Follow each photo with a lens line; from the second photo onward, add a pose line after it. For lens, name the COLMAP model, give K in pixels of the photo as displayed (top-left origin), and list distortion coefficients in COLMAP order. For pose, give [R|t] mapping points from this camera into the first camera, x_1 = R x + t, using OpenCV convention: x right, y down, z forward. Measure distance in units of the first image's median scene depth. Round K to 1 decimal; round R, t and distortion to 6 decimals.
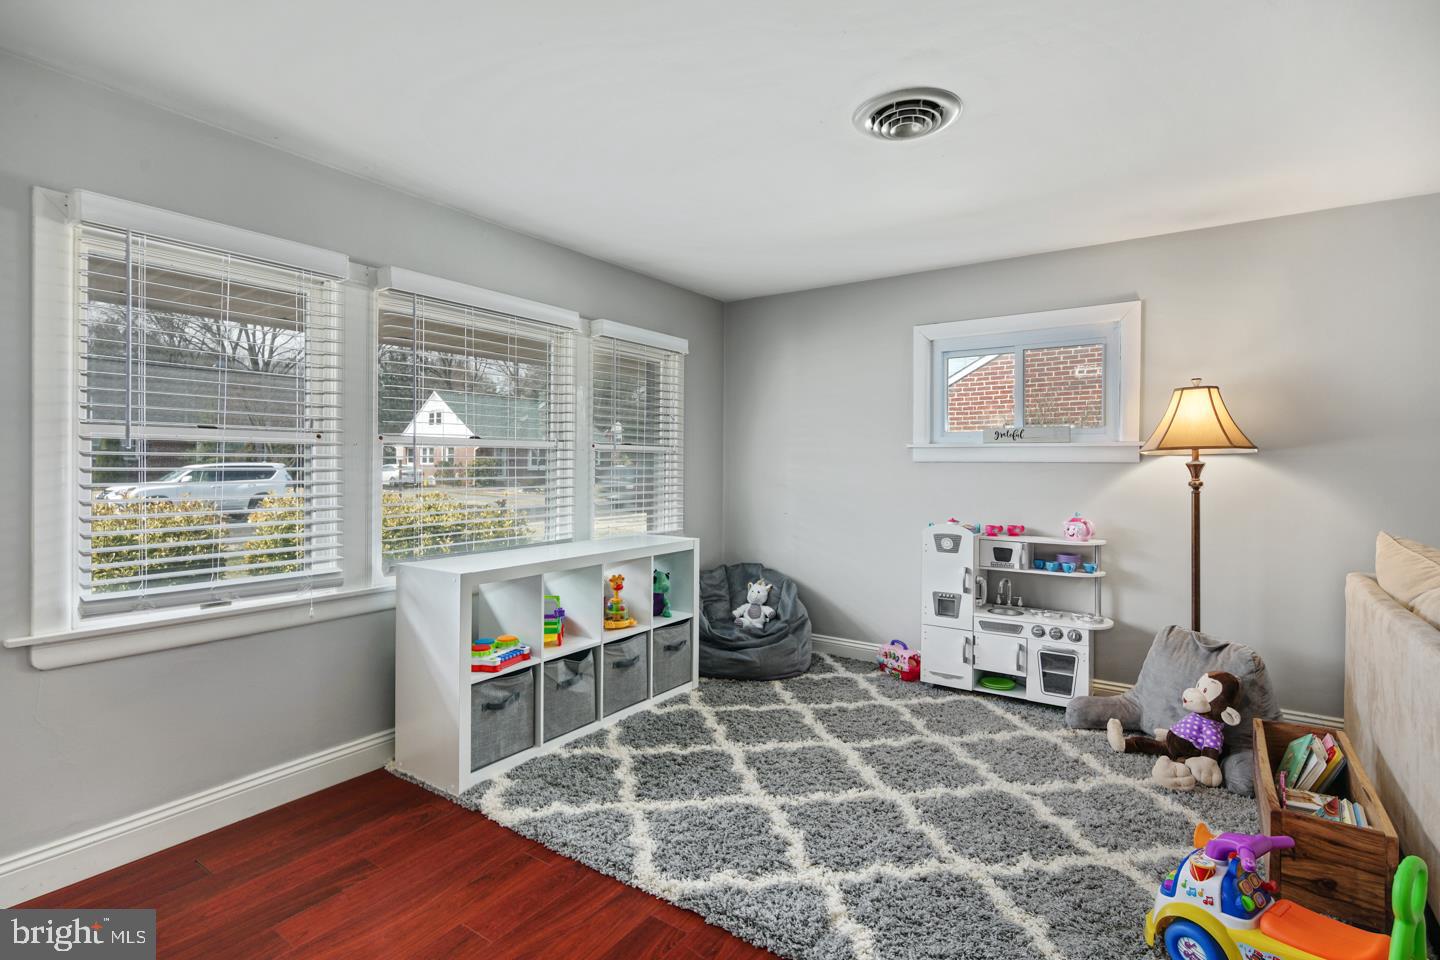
lens RADIAL K [[689.7, 0, 669.9], [0, 689.7, 465.5], [0, 0, 1]] dist [0.004467, -0.001134]
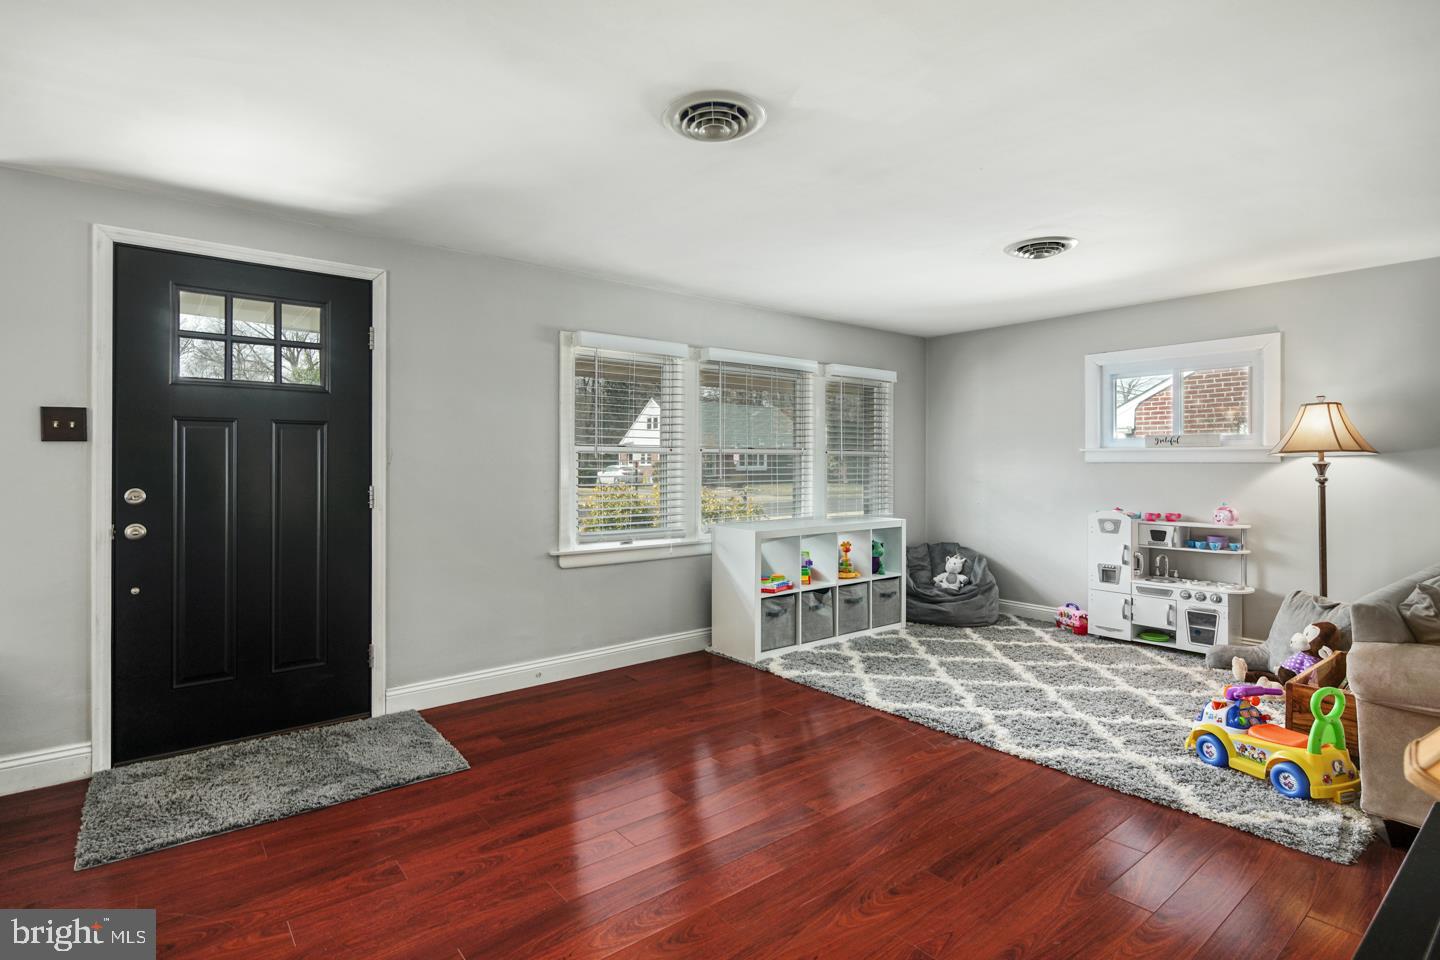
lens RADIAL K [[689.7, 0, 674.1], [0, 689.7, 464.2], [0, 0, 1]] dist [0.004467, -0.001134]
pose [[0.959732, -0.003815, -0.280893, -0.018087], [0.003087, 0.999991, -0.003034, -0.001394], [0.280902, 0.002045, 0.959734, -0.574088]]
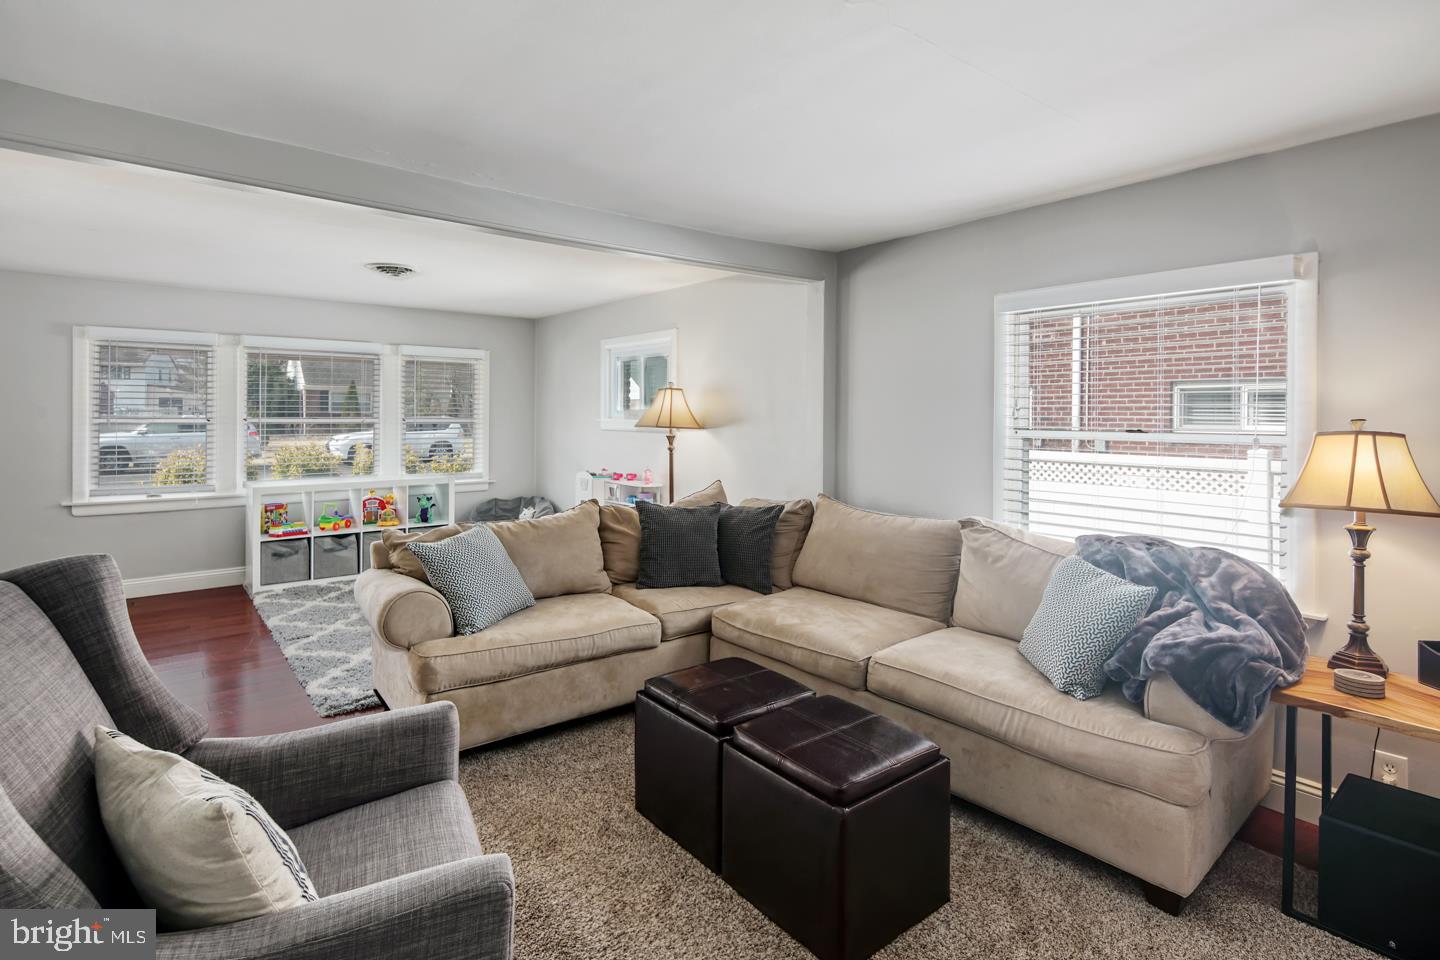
lens RADIAL K [[689.7, 0, 676.1], [0, 689.7, 417.9], [0, 0, 1]] dist [0.004467, -0.001134]
pose [[0.956396, 0.002154, -0.292067, 1.304683], [-0.001646, 0.999997, 0.001984, -0.048639], [0.292070, -0.001417, 0.956396, -0.525864]]
